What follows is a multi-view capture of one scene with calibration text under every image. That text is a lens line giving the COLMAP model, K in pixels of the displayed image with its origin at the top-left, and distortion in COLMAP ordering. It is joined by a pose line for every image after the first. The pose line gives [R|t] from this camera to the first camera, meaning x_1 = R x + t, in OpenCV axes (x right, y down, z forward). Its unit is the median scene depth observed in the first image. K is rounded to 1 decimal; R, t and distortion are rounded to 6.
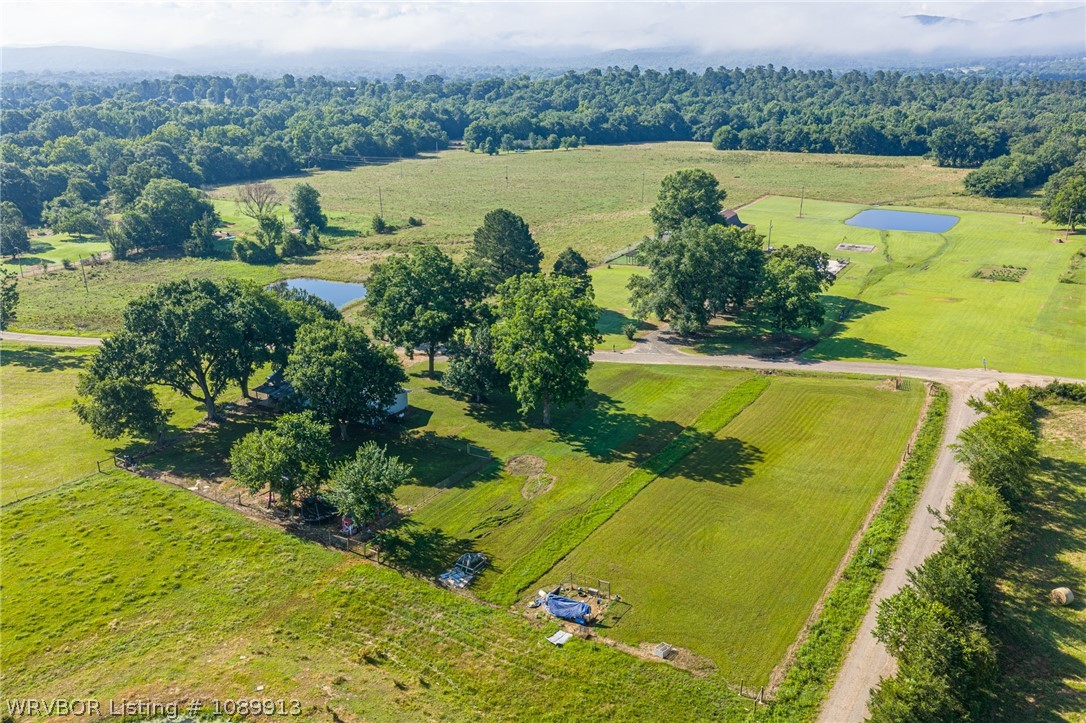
lens RADIAL K [[896.5, 0, 546.1], [0, 896.5, 350.0], [0, 0, 1]] dist [0.021952, -0.034710]
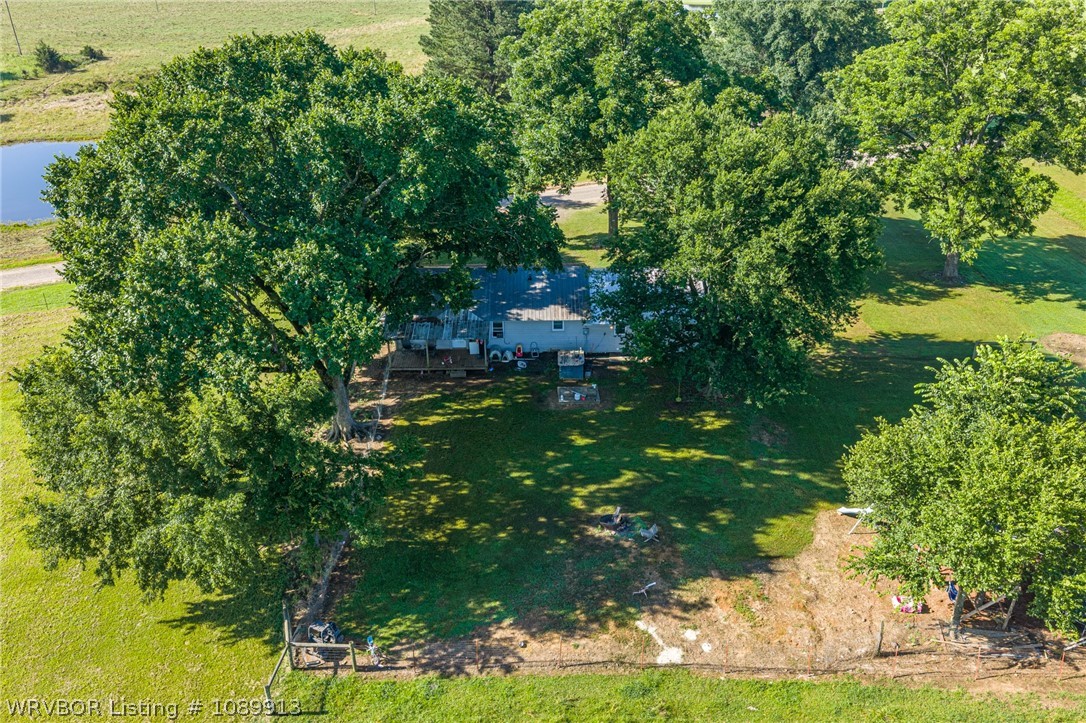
lens RADIAL K [[896.5, 0, 546.7], [0, 896.5, 356.3], [0, 0, 1]] dist [0.021952, -0.034710]
pose [[0.862651, -0.229622, 0.450673, -0.322174], [0.160437, 0.969223, 0.186729, -0.007991], [-0.479680, -0.088777, 0.872941, 0.443401]]
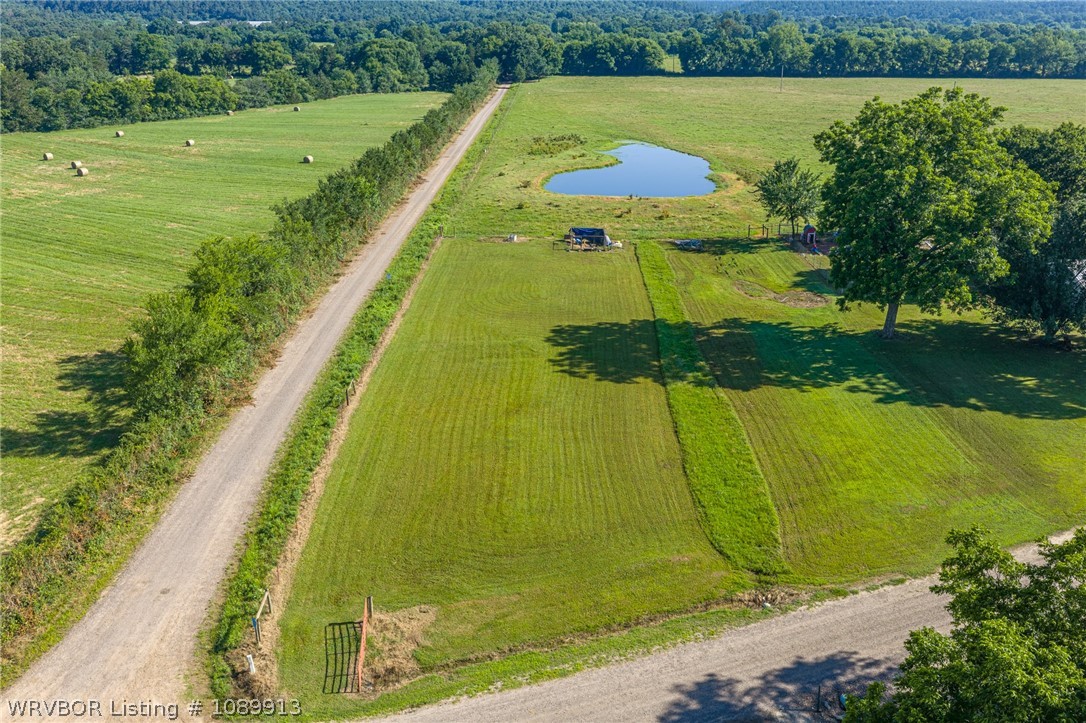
lens RADIAL K [[896.5, 0, 547.2], [0, 896.5, 362.7], [0, 0, 1]] dist [0.021952, -0.034710]
pose [[-0.854502, 0.194758, -0.481556, 0.358692], [-0.152480, 0.792167, 0.590949, -0.169687], [0.496565, 0.578395, -0.647211, 0.904990]]
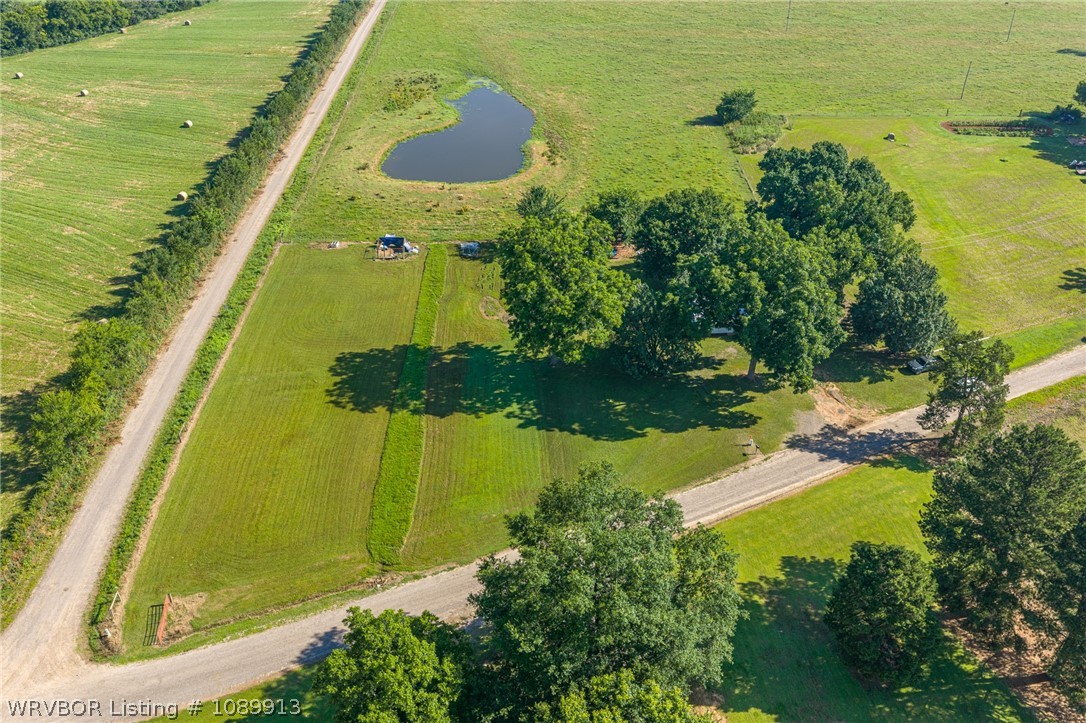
lens RADIAL K [[896.5, 0, 547.3], [0, 896.5, 366.3], [0, 0, 1]] dist [0.021952, -0.034710]
pose [[-0.827853, 0.312897, -0.465568, 0.315068], [-0.165944, 0.656216, 0.736100, -0.430531], [0.535837, 0.686641, -0.491327, 1.019726]]
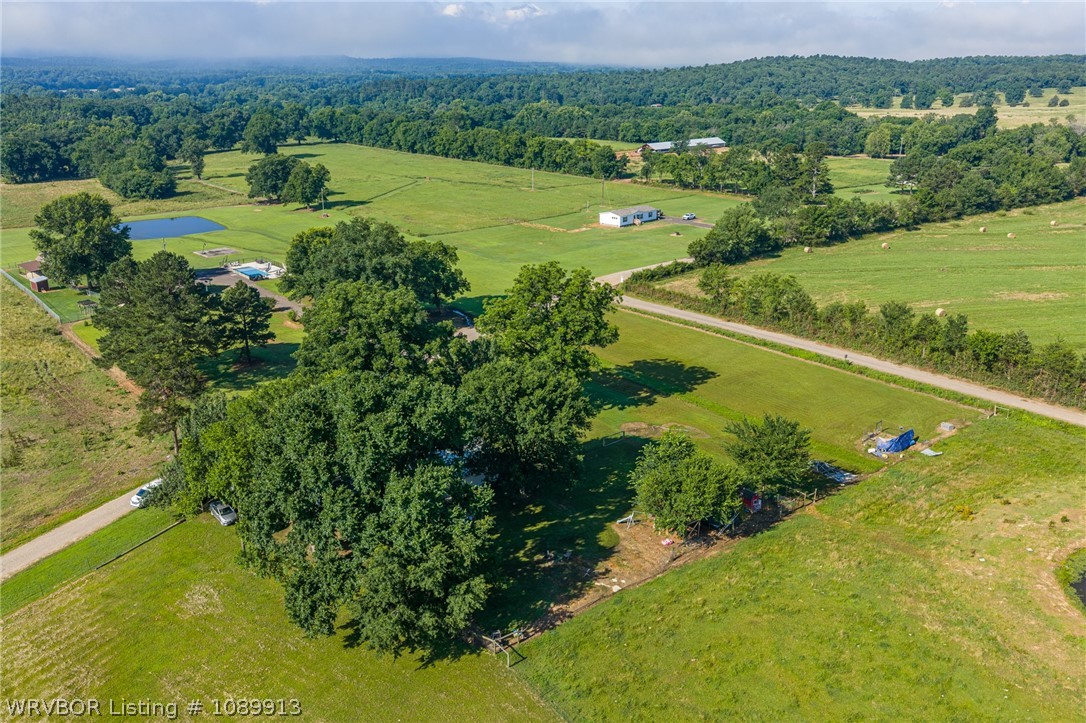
lens RADIAL K [[896.5, 0, 546.1], [0, 896.5, 349.8], [0, 0, 1]] dist [0.021952, -0.034710]
pose [[0.341748, -0.283233, 0.896096, -0.617236], [0.298939, 0.936742, 0.182073, -0.116829], [-0.890979, 0.205655, 0.404799, 0.409031]]
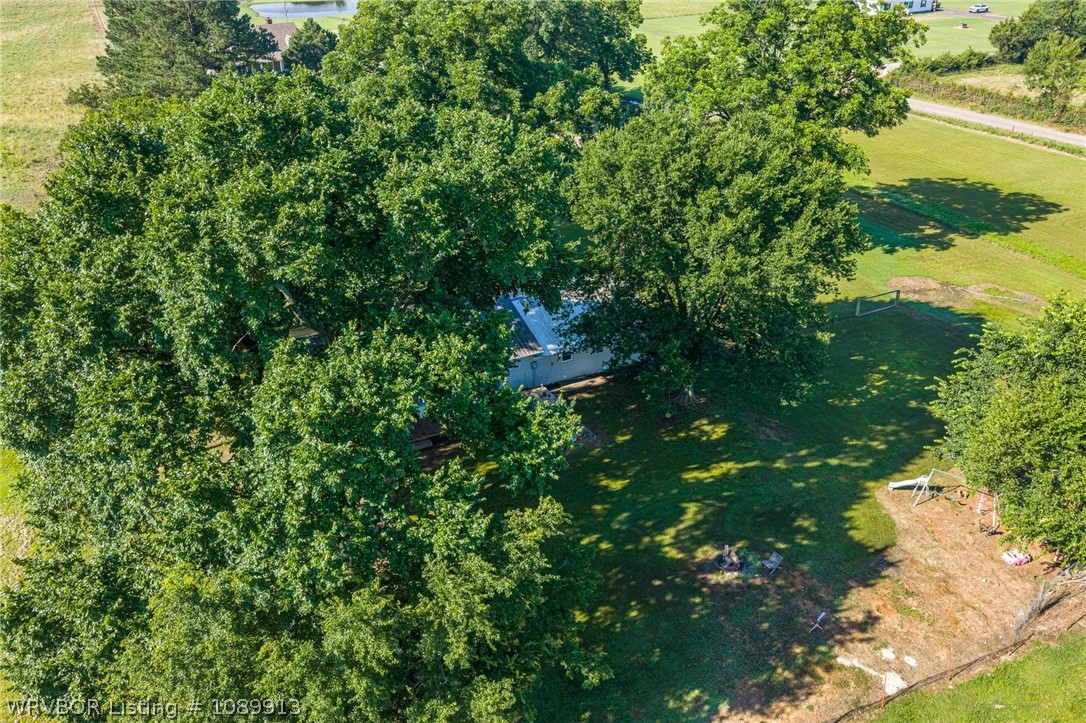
lens RADIAL K [[896.5, 0, 546.6], [0, 896.5, 355.8], [0, 0, 1]] dist [0.021952, -0.034710]
pose [[0.549986, -0.386313, 0.740458, -0.375795], [0.267826, 0.921348, 0.281757, -0.037957], [-0.791066, 0.043351, 0.610193, 0.529730]]
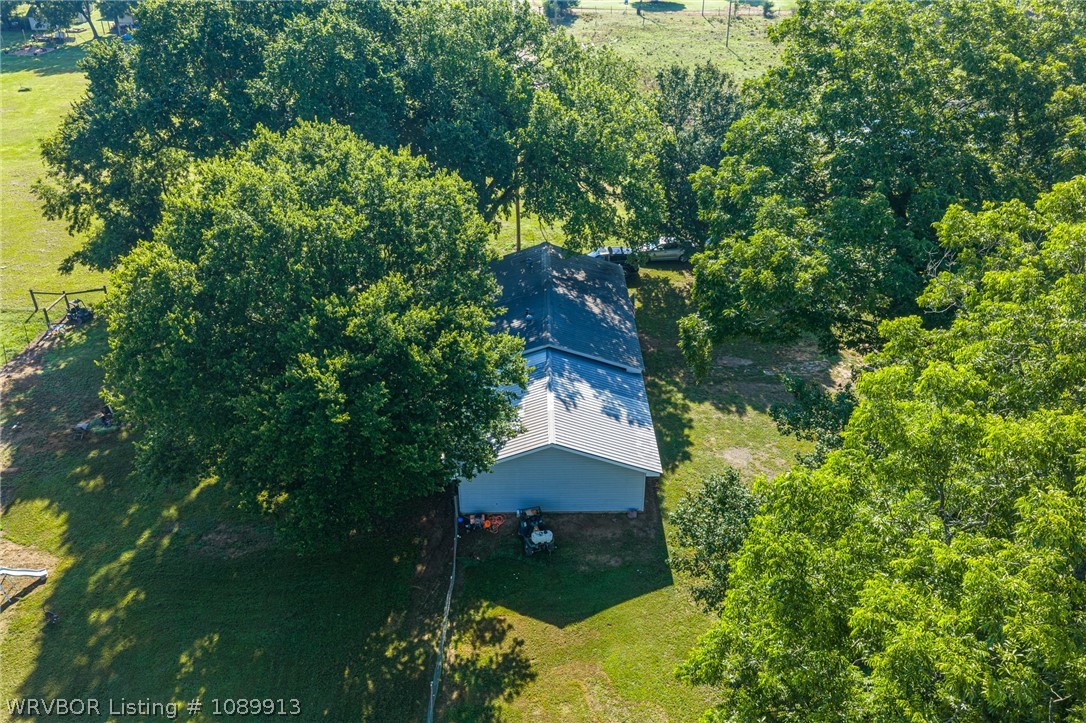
lens RADIAL K [[896.5, 0, 552.0], [0, 896.5, 370.3], [0, 0, 1]] dist [0.021952, -0.034710]
pose [[0.513381, 0.443944, -0.734407, 0.020215], [-0.276052, 0.895738, 0.348496, -0.054368], [0.812549, 0.023823, 0.582406, 0.578736]]
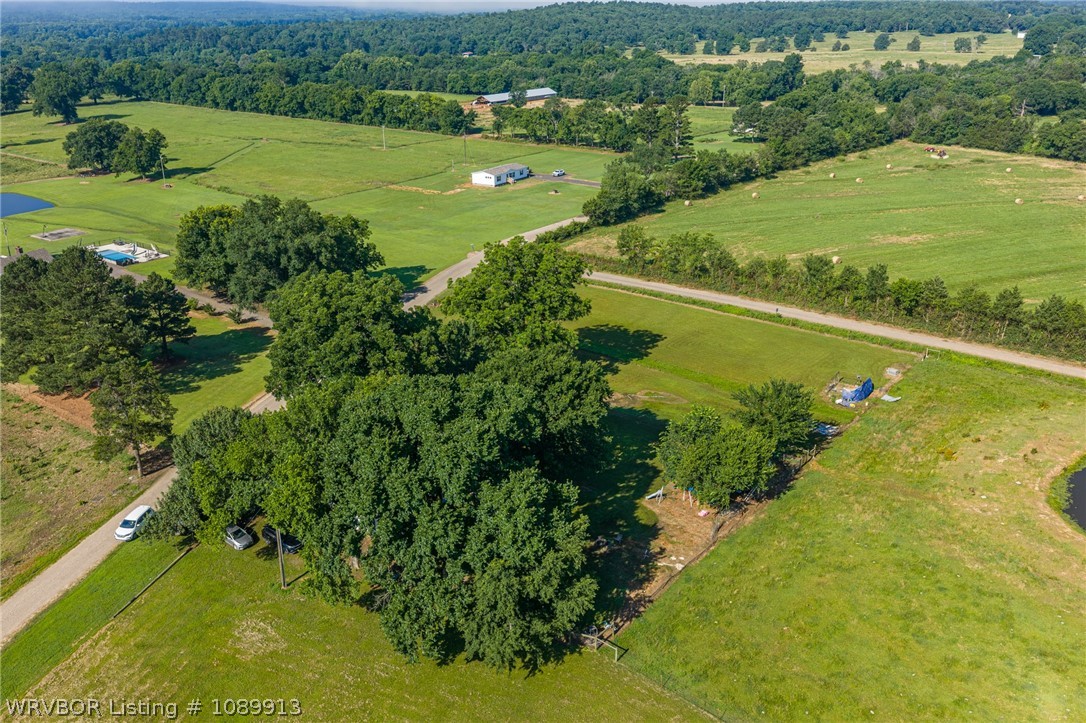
lens RADIAL K [[896.5, 0, 544.3], [0, 896.5, 352.7], [0, 0, 1]] dist [0.021952, -0.034710]
pose [[0.127715, -0.353967, 0.926497, -0.629732], [0.316700, 0.899797, 0.300110, -0.169903], [-0.939888, 0.255093, 0.227018, 0.519011]]
